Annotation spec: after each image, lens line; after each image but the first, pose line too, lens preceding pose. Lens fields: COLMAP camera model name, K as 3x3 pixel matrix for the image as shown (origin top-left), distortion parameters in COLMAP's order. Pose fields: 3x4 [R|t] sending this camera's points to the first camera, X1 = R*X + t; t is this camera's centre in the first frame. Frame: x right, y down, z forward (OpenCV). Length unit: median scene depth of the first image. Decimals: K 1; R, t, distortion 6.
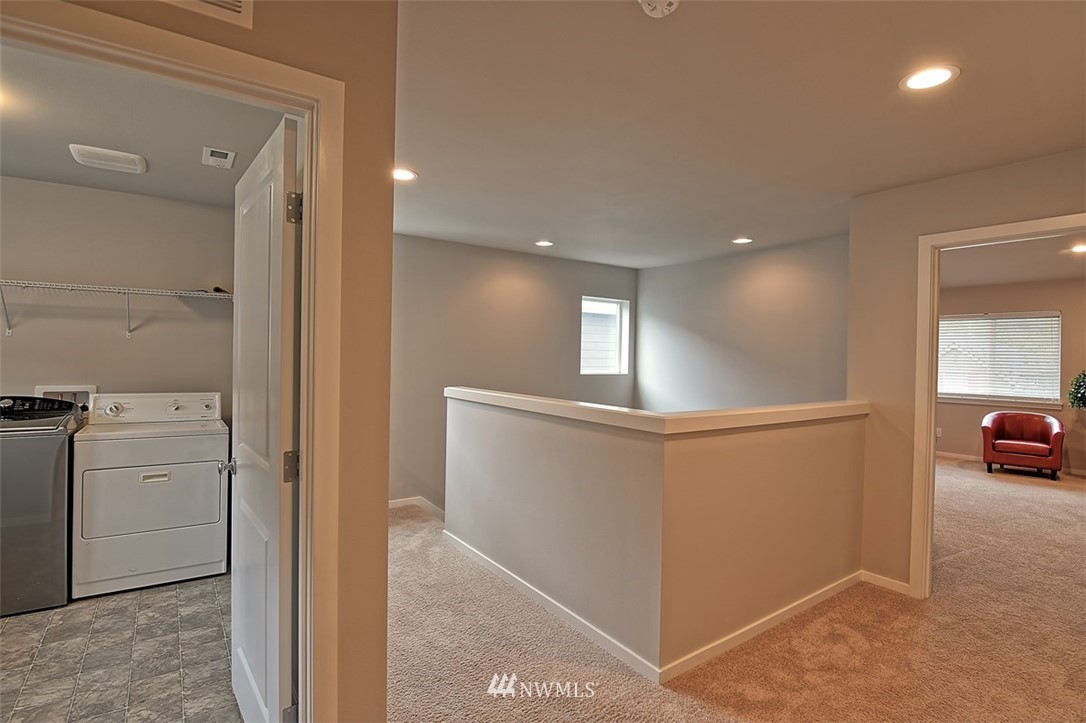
lens RADIAL K [[526.5, 0, 538.4], [0, 526.5, 357.6], [0, 0, 1]] dist [-0.008654, -0.009257]
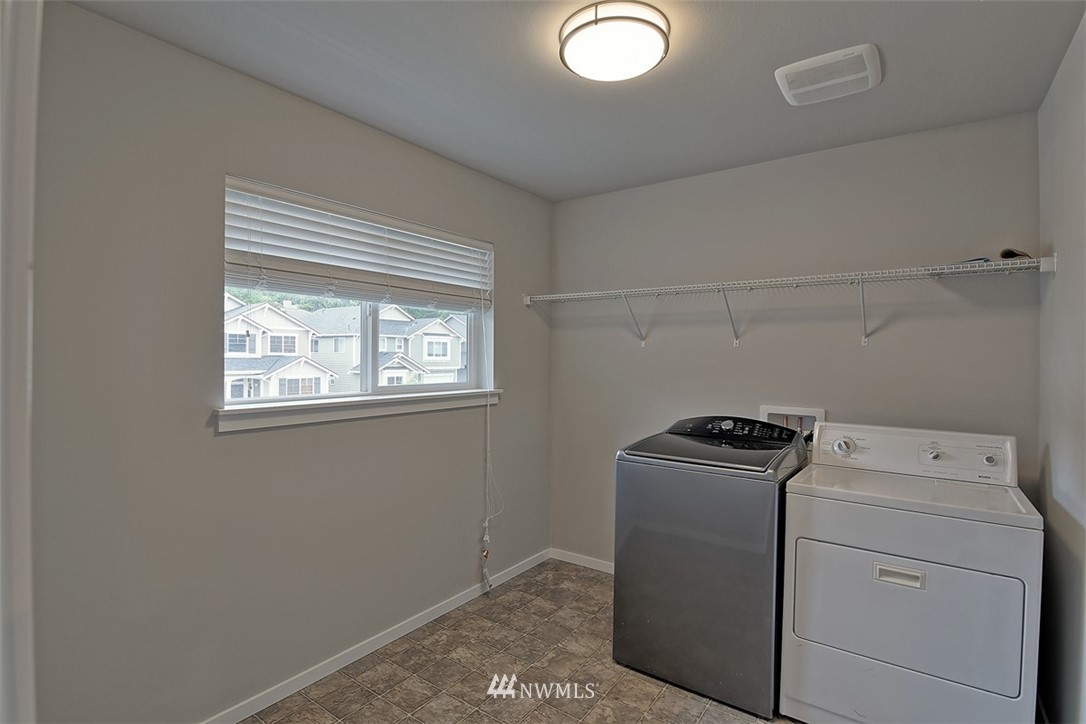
lens RADIAL K [[526.5, 0, 538.4], [0, 526.5, 358.1], [0, 0, 1]] dist [-0.008654, -0.009257]
pose [[0.320293, -0.013796, -0.947218, -0.297595], [-0.007303, 0.999828, -0.017032, -0.005764], [0.947290, 0.012372, 0.320137, 0.414129]]
